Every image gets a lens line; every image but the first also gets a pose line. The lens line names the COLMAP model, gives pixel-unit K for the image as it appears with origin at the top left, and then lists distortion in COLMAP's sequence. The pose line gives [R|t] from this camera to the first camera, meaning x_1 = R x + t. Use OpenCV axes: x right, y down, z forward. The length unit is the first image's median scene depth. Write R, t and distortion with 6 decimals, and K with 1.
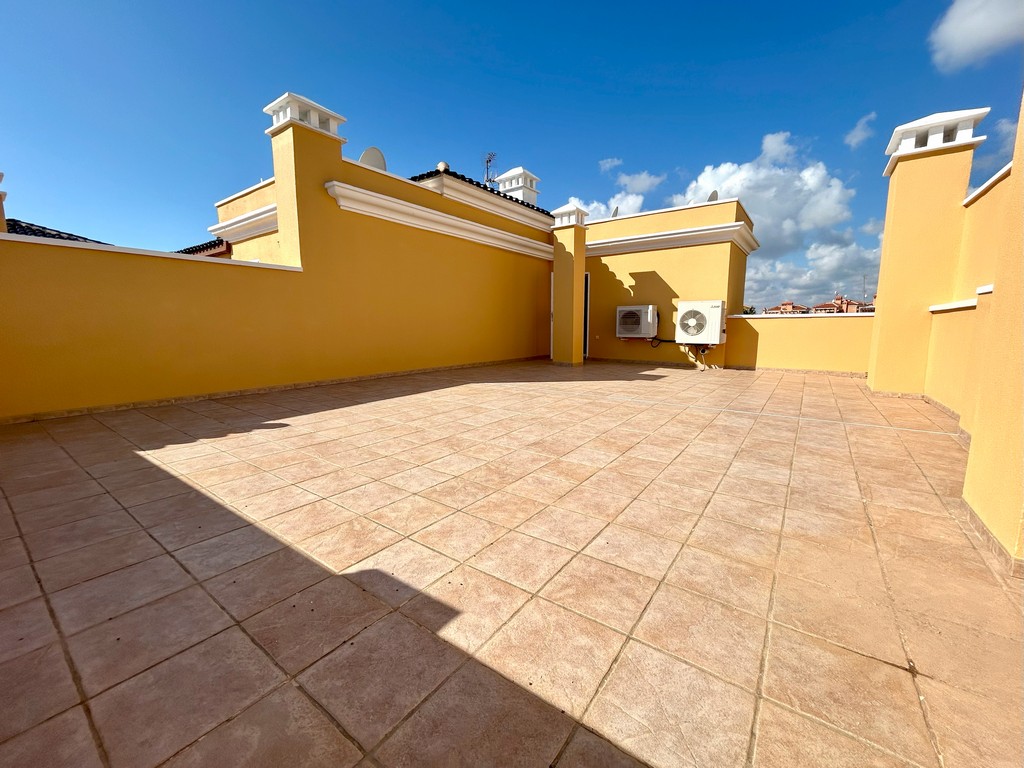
lens RADIAL K [[411.3, 0, 506.0], [0, 411.3, 378.2], [0, 0, 1]] dist [-0.000714, 0.001093]
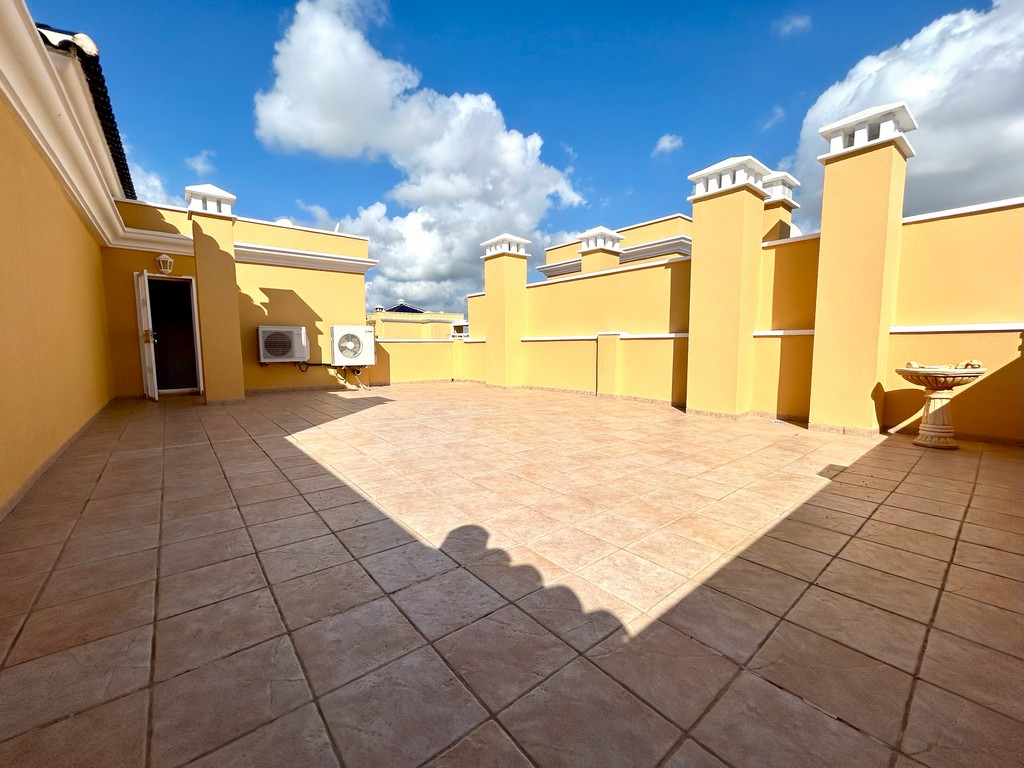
lens RADIAL K [[411.3, 0, 518.5], [0, 411.3, 381.1], [0, 0, 1]] dist [-0.000714, 0.001093]
pose [[0.241468, -0.082802, 0.966870, -1.360669], [0.125829, 0.990613, 0.053410, -0.141188], [-0.962216, 0.108764, 0.249620, 0.986815]]
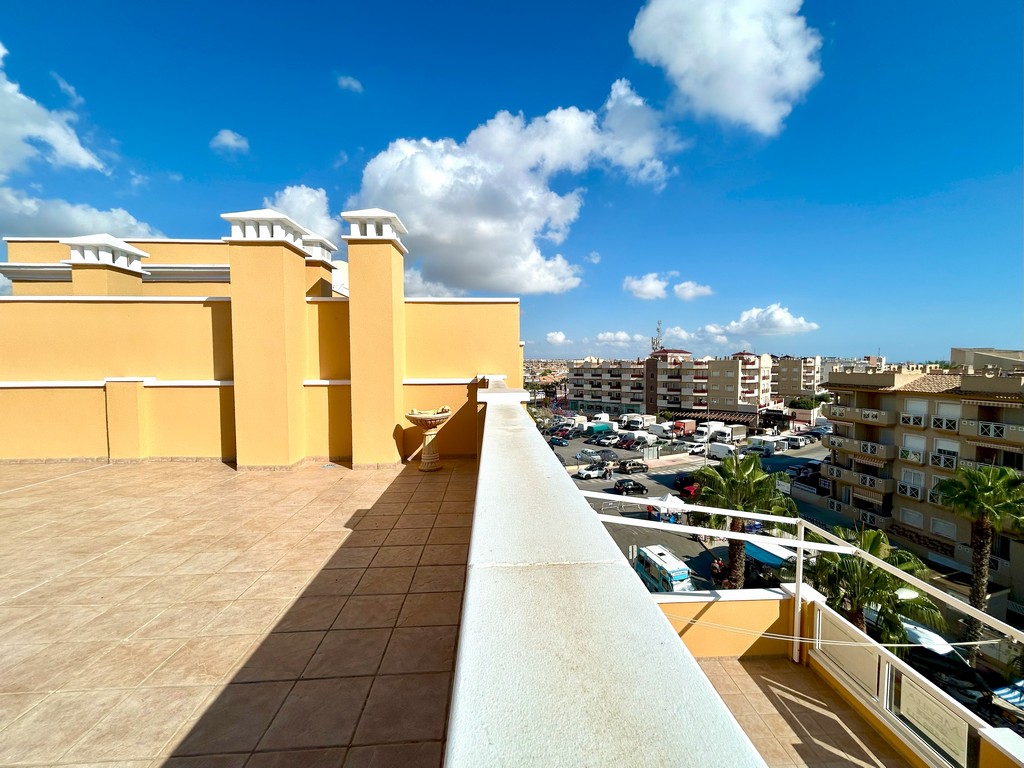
lens RADIAL K [[411.3, 0, 511.2], [0, 411.3, 381.3], [0, 0, 1]] dist [-0.000714, 0.001093]
pose [[-0.624205, -0.033995, 0.780520, -1.410335], [0.102956, 0.986760, 0.125315, -0.273287], [-0.774447, 0.158582, -0.612441, 0.829150]]
